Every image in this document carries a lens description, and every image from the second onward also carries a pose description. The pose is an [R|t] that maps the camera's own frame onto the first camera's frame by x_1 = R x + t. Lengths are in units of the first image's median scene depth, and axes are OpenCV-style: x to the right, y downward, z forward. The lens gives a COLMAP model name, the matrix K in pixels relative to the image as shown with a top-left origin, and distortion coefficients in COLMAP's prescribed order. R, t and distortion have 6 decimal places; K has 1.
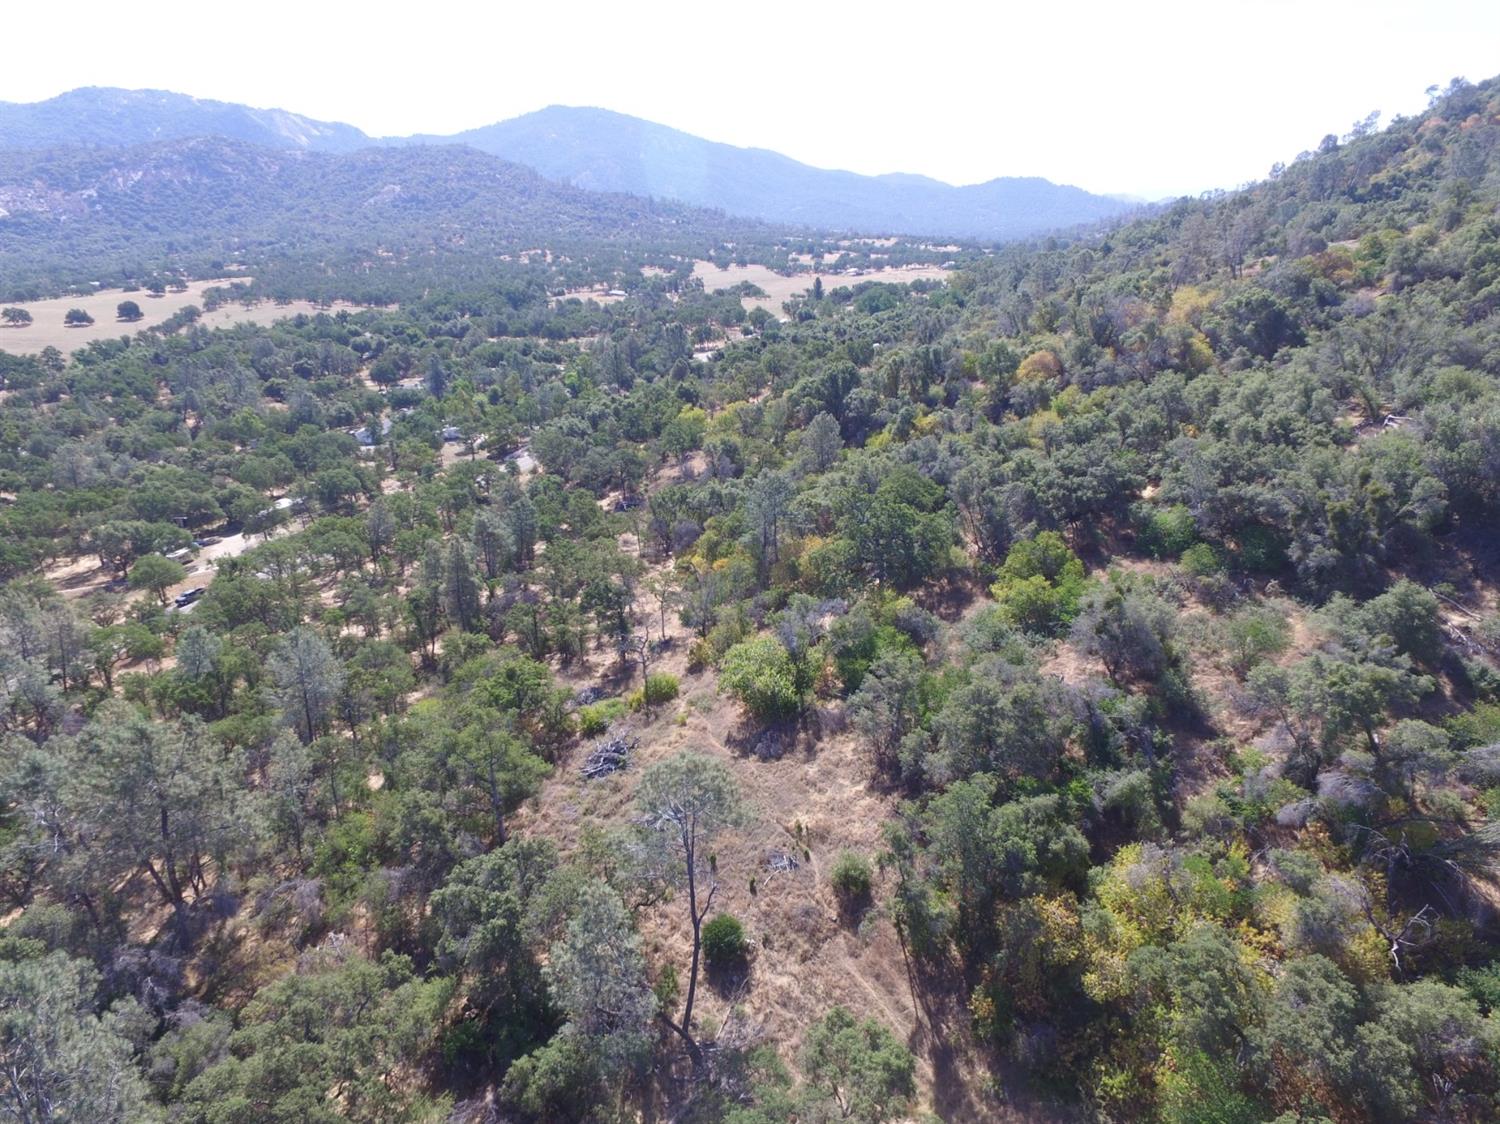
lens RADIAL K [[873.0, 0, 737.3], [0, 873.0, 564.4], [0, 0, 1]] dist [-0.014135, 0.019985]
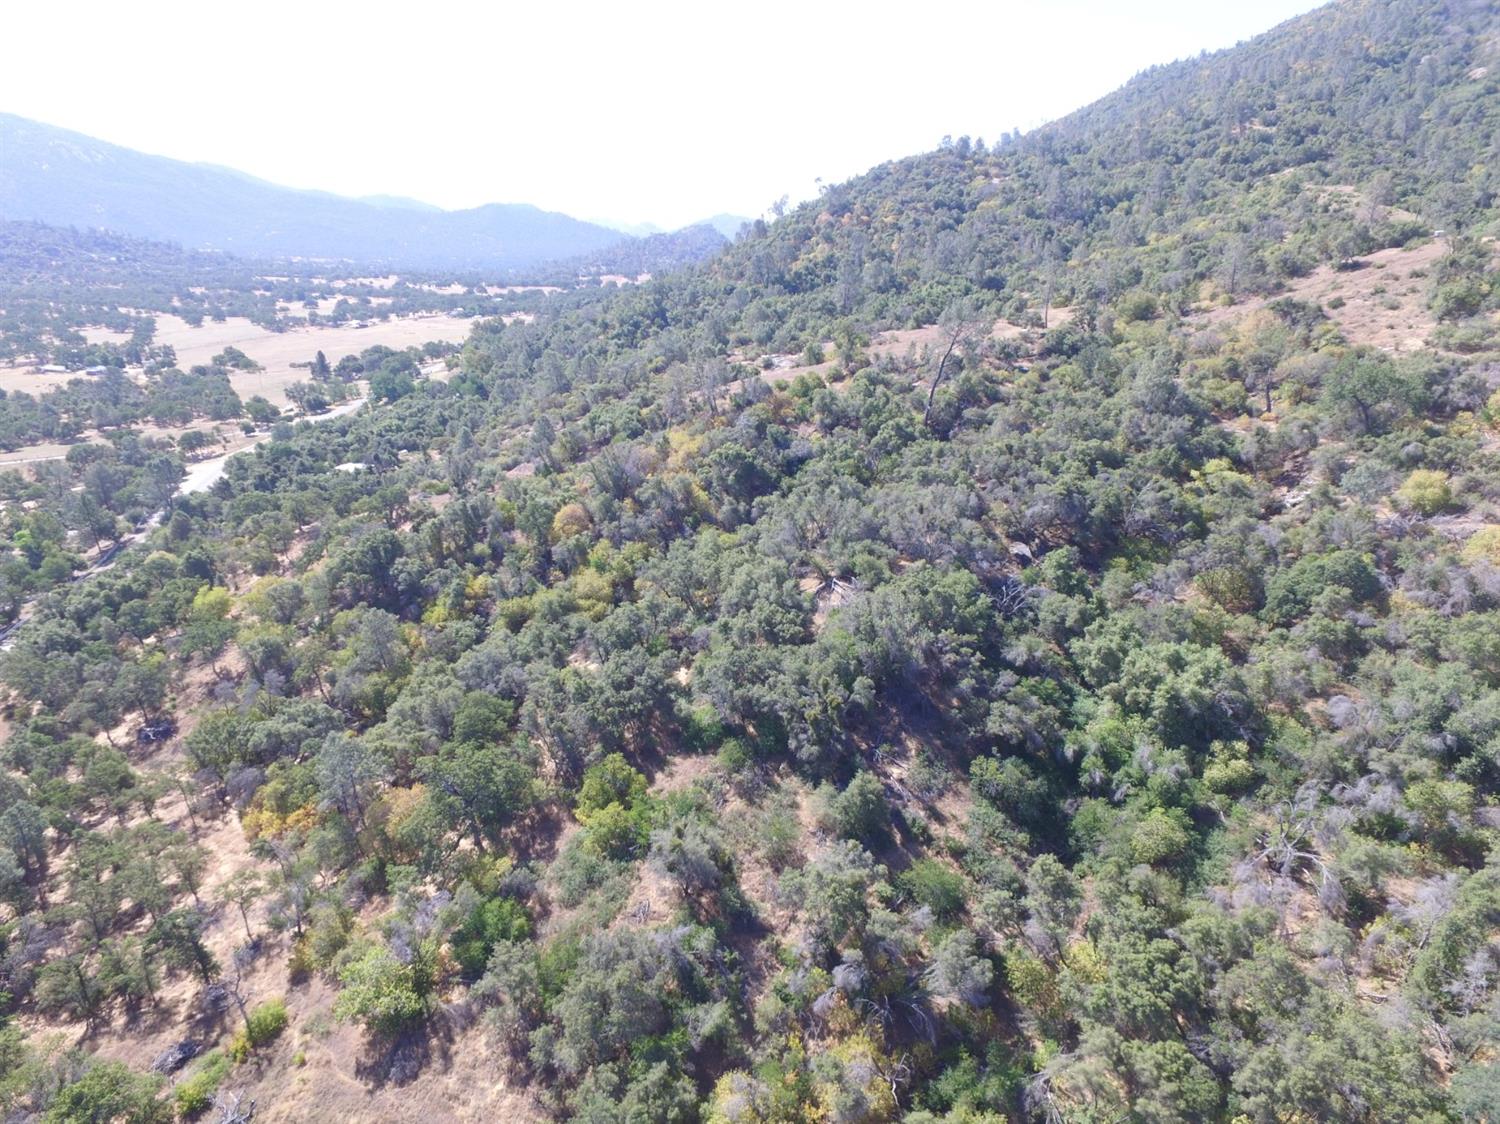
lens RADIAL K [[870.9, 0, 740.5], [0, 870.9, 562.5], [0, 0, 1]] dist [-0.004548, 0.003812]
pose [[0.862705, -0.171483, 0.475745, -0.005838], [0.178030, 0.983515, 0.031674, -0.289996], [-0.473334, 0.057372, 0.879013, -0.115865]]
